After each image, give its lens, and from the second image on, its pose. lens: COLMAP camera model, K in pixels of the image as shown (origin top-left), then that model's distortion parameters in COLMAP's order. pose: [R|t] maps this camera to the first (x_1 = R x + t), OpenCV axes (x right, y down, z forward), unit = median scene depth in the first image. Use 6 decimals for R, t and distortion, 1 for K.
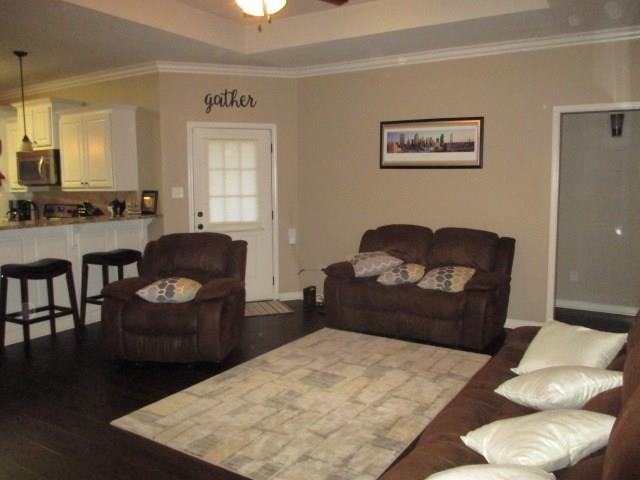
lens RADIAL K [[536.1, 0, 321.9], [0, 536.1, 239.9], [0, 0, 1]] dist [-0.031604, 0.008844]
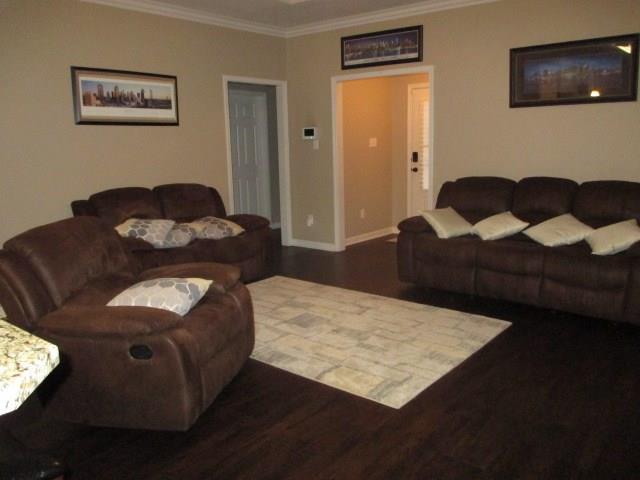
lens RADIAL K [[536.1, 0, 315.7], [0, 536.1, 234.1], [0, 0, 1]] dist [-0.031604, 0.008844]
pose [[0.137345, -0.175281, 0.974891, -0.706436], [0.133159, 0.978552, 0.157180, -0.050754], [-0.981532, 0.108227, 0.157739, 0.562587]]
